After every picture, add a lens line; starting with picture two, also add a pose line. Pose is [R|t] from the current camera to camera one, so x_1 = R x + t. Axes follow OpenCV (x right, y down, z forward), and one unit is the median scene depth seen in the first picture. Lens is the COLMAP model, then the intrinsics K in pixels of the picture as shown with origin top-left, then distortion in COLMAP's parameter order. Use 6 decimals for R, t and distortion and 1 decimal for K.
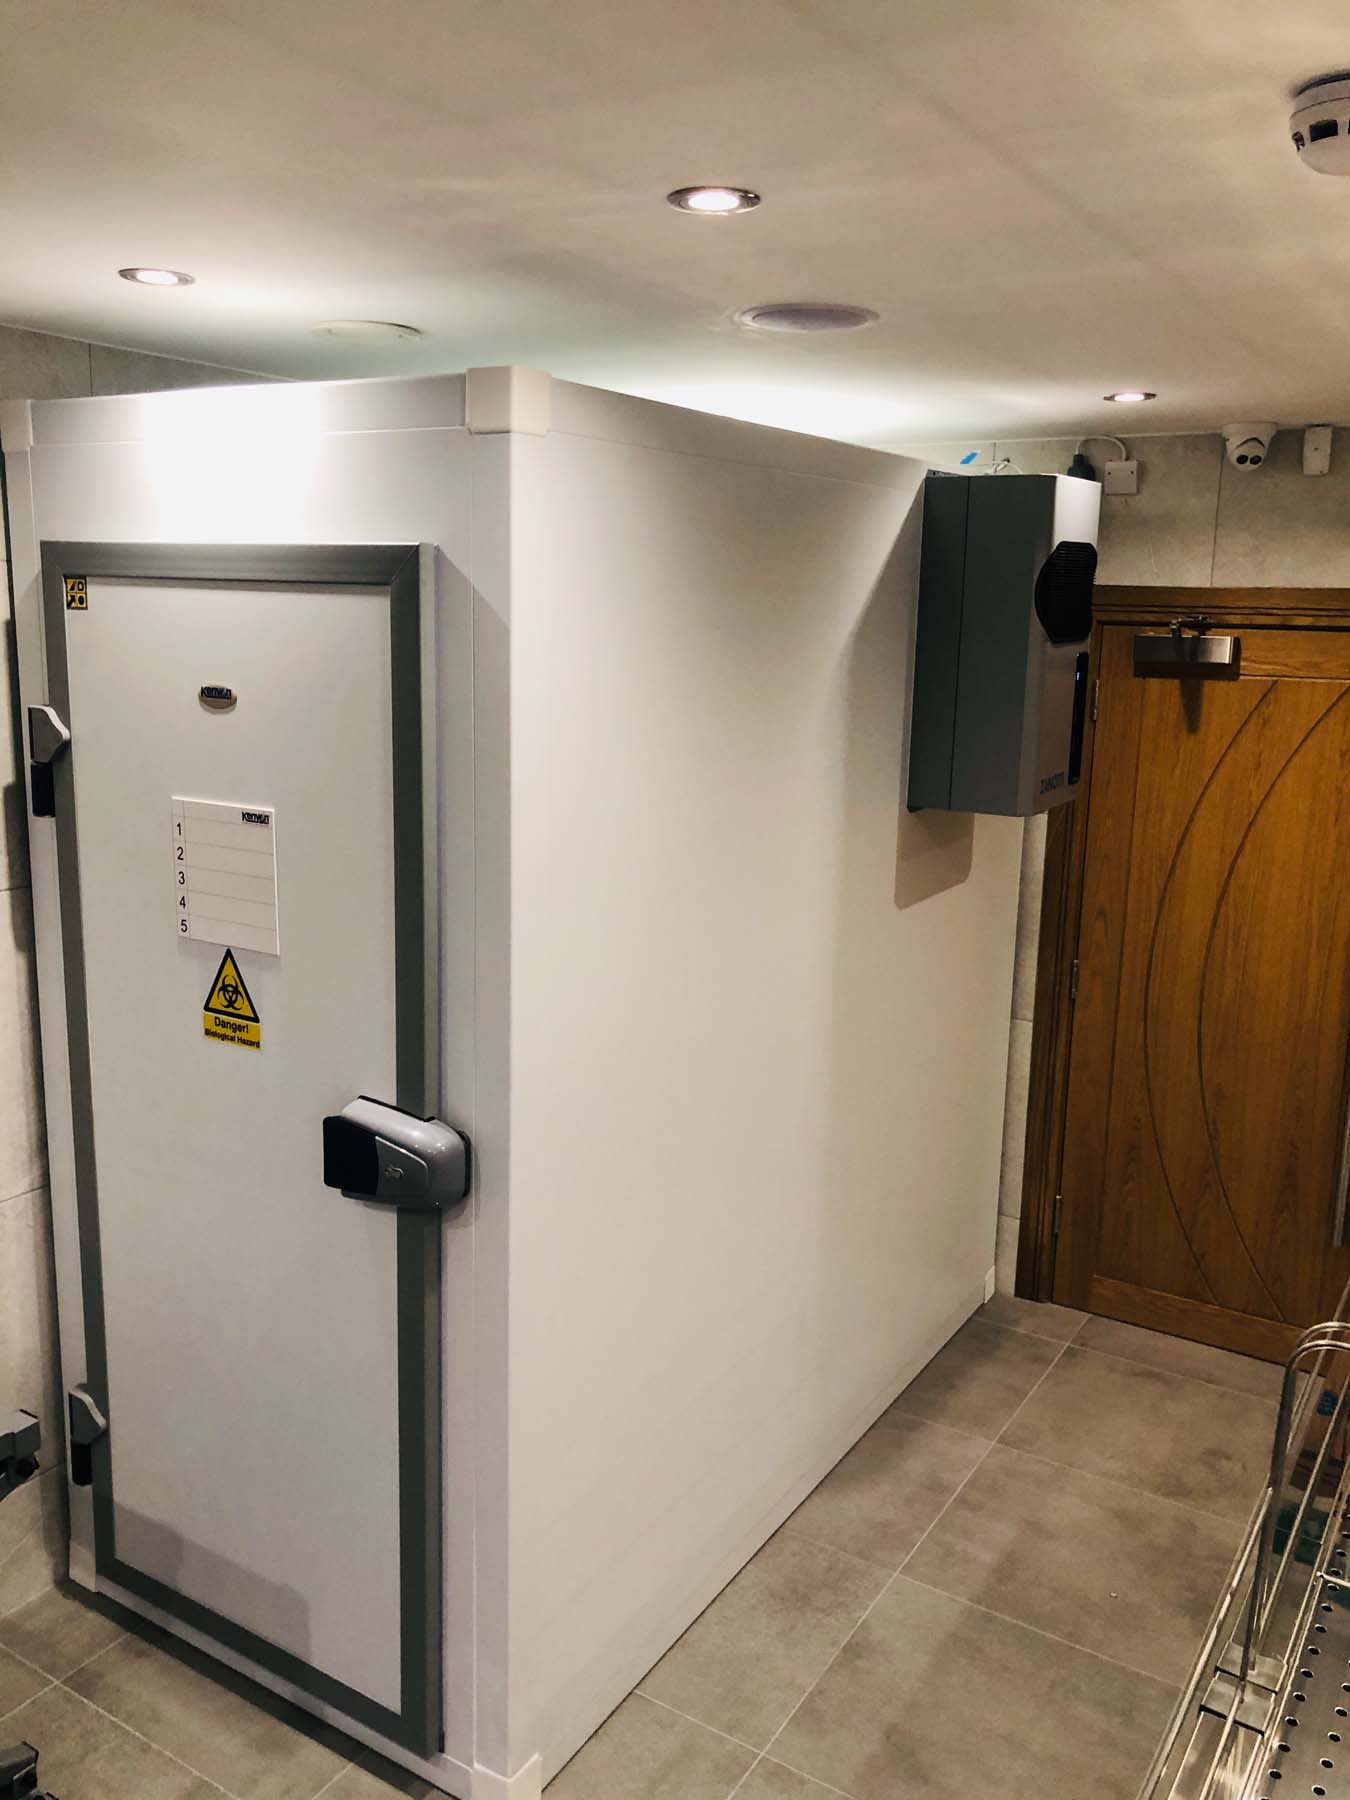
lens RADIAL K [[1499.8, 0, 647.8], [0, 1499.8, 890.5], [0, 0, 1]] dist [0.016748, -0.025843]
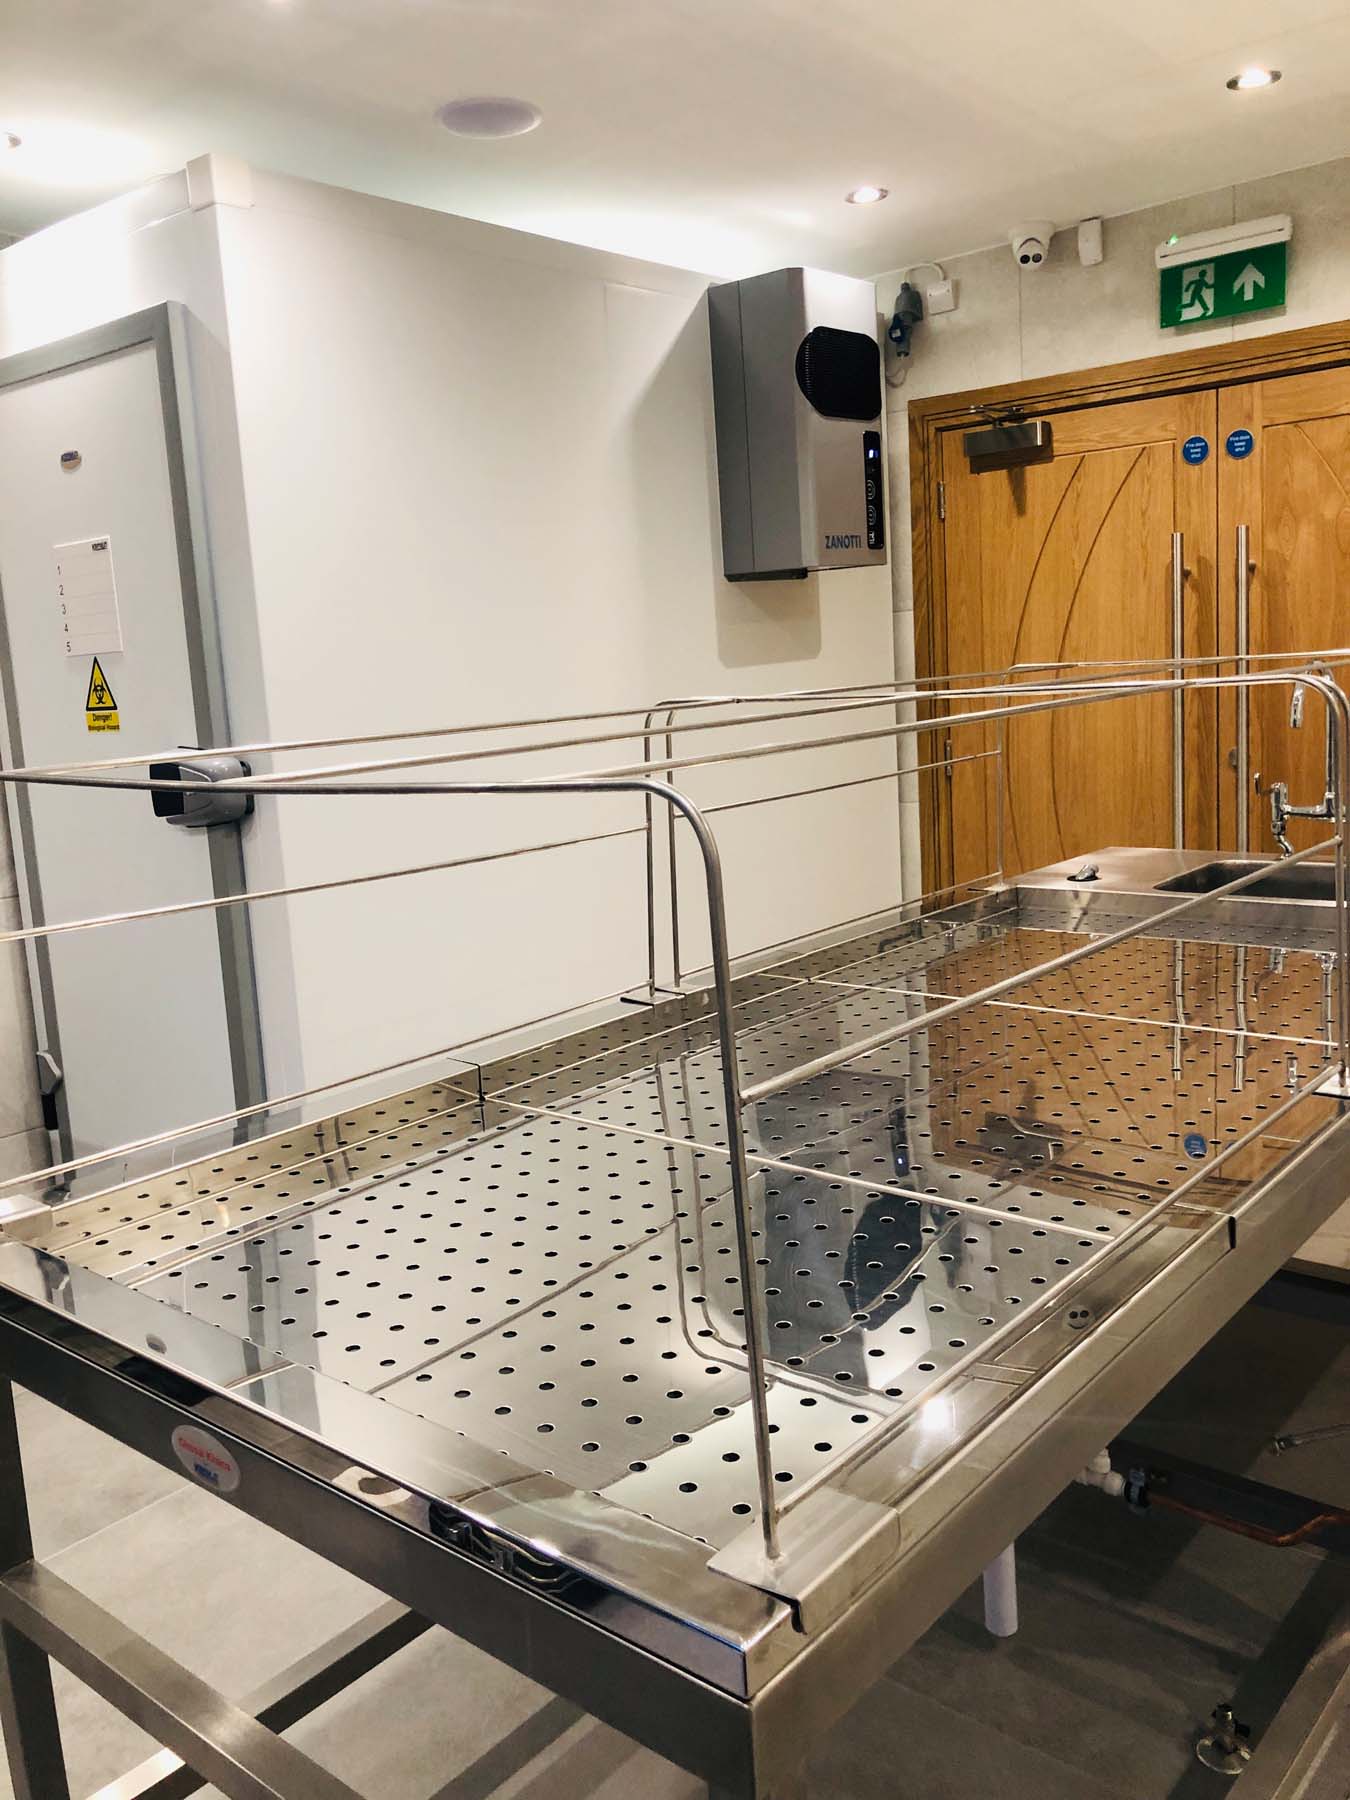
lens RADIAL K [[1499.8, 0, 645.3], [0, 1499.8, 885.7], [0, 0, 1]] dist [0.016748, -0.025843]
pose [[0.986763, -0.055589, -0.152343, 0.325185], [0.050292, 0.997996, -0.038407, 0.265865], [0.154173, 0.030237, 0.987581, -0.181733]]
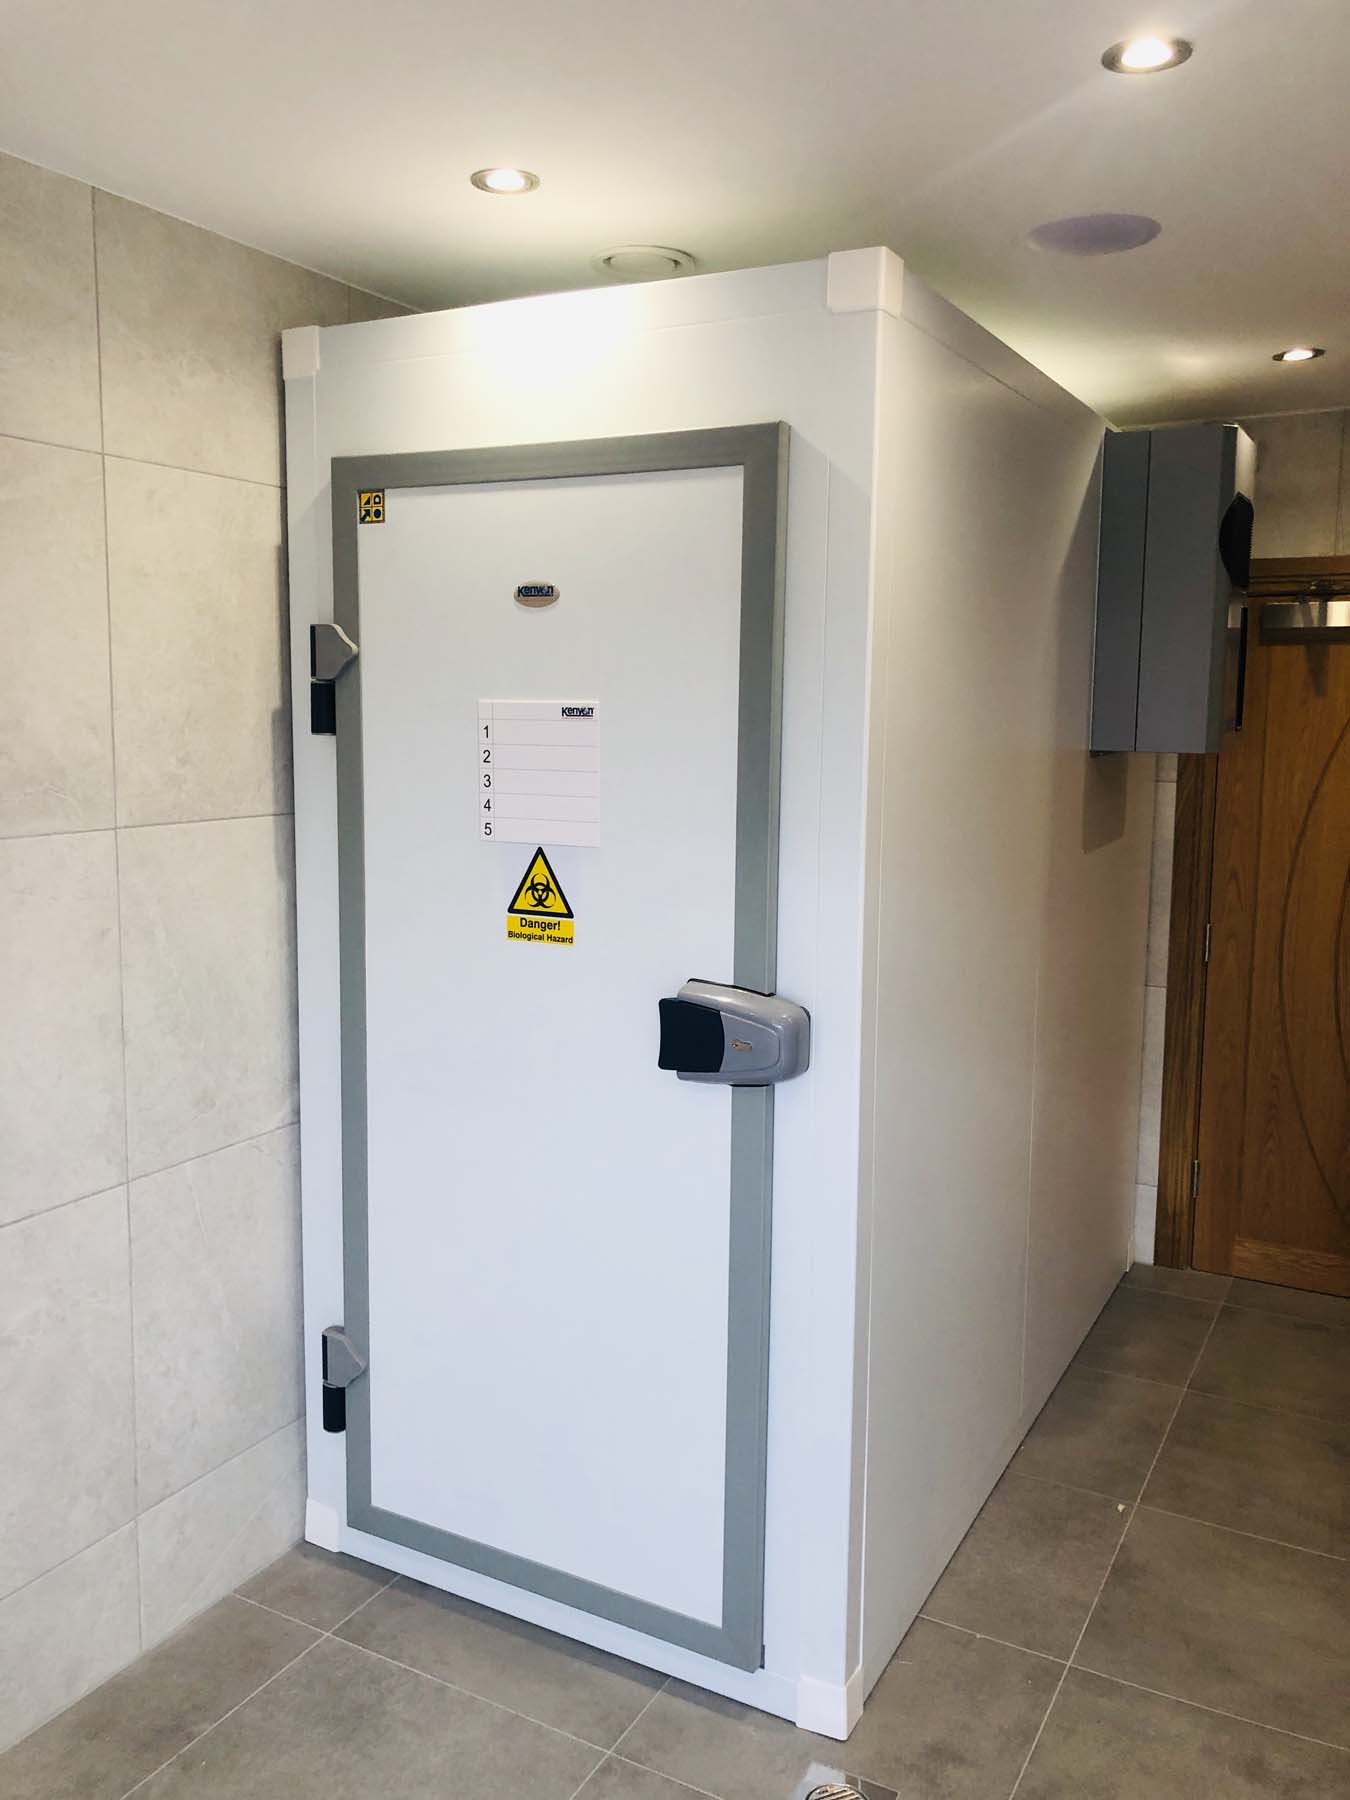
lens RADIAL K [[1499.8, 0, 638.4], [0, 1499.8, 879.4], [0, 0, 1]] dist [0.016748, -0.025843]
pose [[0.998186, -0.019918, 0.056821, -0.230190], [0.023969, 0.997151, -0.071526, 0.114316], [-0.055234, 0.072758, 0.995819, -0.003890]]
